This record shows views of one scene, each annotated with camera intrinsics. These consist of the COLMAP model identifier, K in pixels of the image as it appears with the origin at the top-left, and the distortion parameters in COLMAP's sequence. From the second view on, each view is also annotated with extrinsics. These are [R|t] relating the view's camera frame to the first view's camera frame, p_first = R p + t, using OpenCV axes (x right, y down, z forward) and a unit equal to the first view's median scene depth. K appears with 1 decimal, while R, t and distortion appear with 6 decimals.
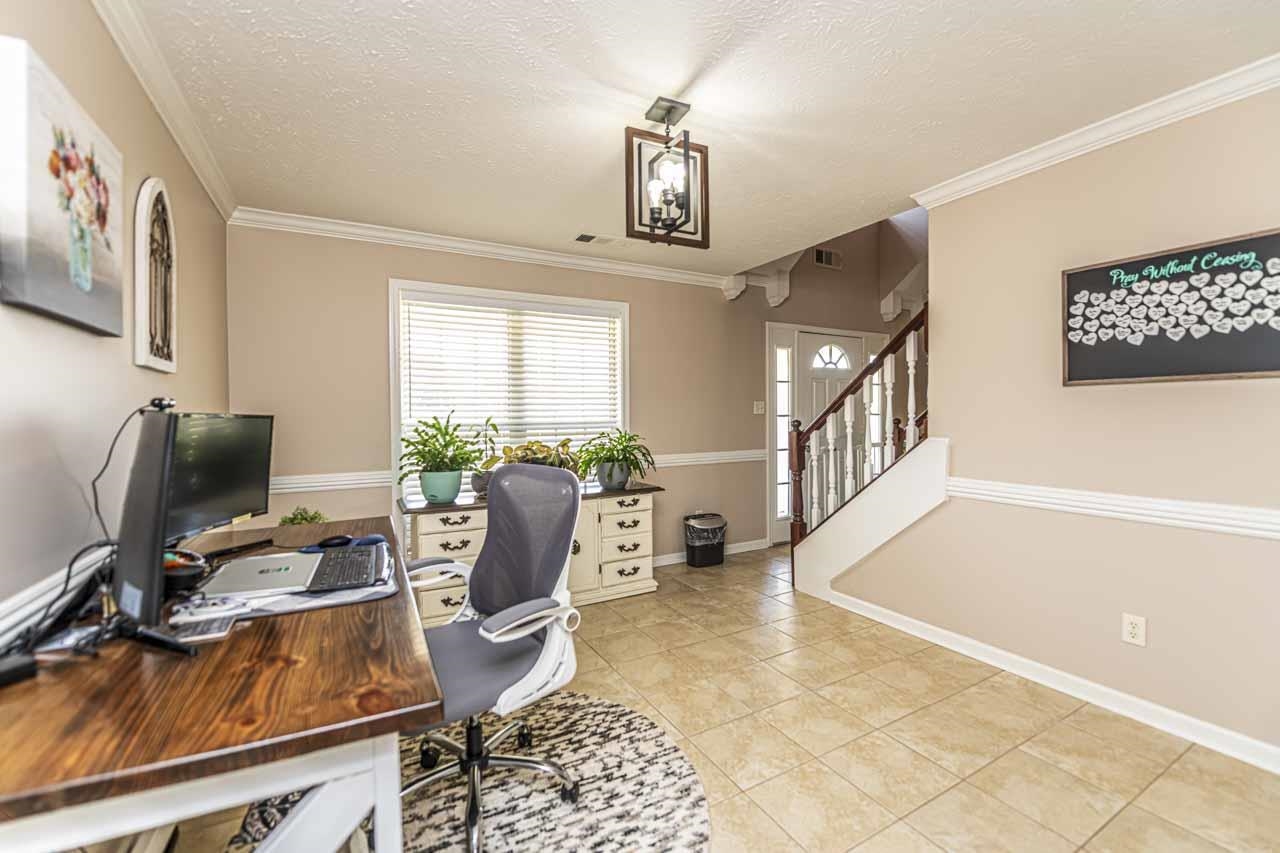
lens RADIAL K [[548.2, 0, 645.6], [0, 548.2, 421.9], [0, 0, 1]] dist [-0.007169, -0.001404]
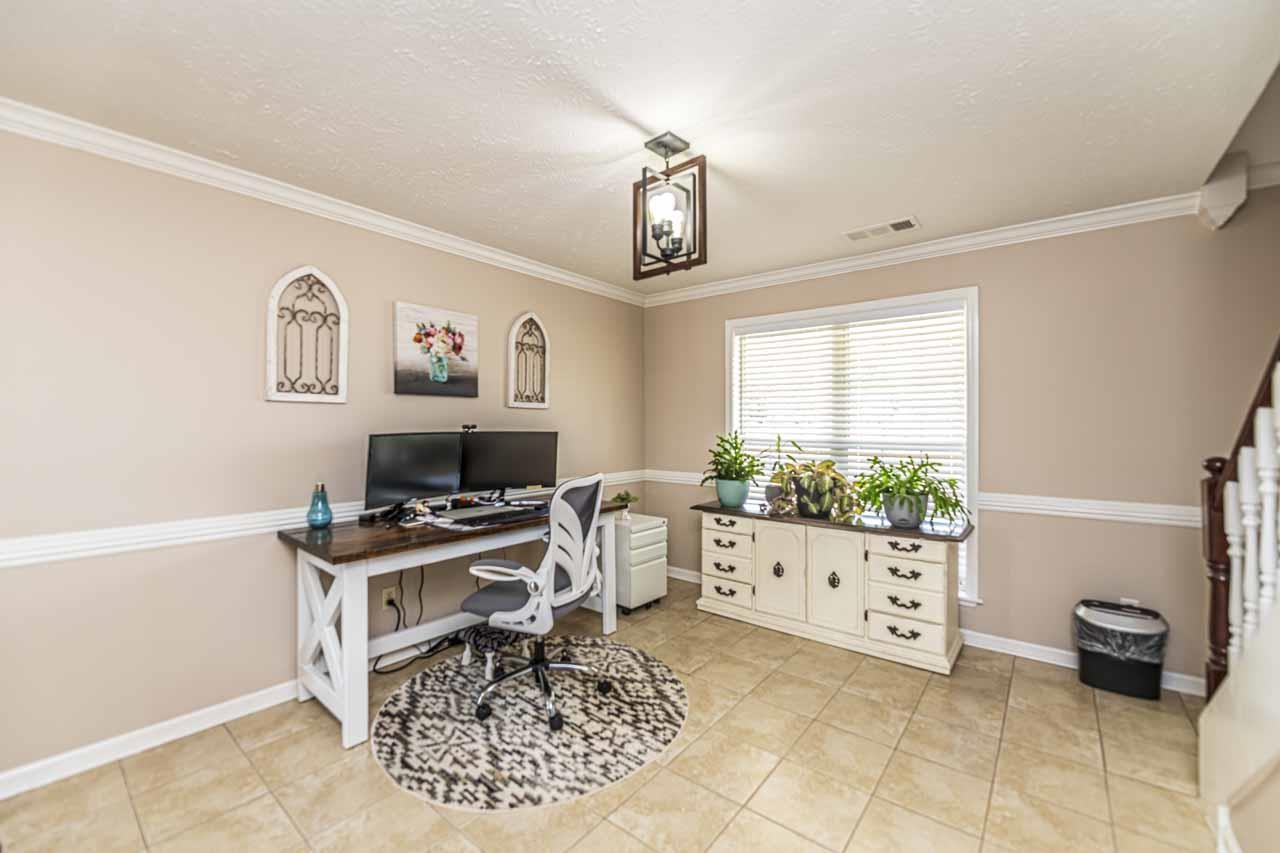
lens RADIAL K [[548.2, 0, 639.2], [0, 548.2, 418.7], [0, 0, 1]] dist [-0.007169, -0.001404]
pose [[0.339205, 0.003708, -0.940705, 0.914870], [-0.017702, 0.999840, -0.002442, -0.046744], [0.940546, 0.017480, 0.339216, 0.563812]]
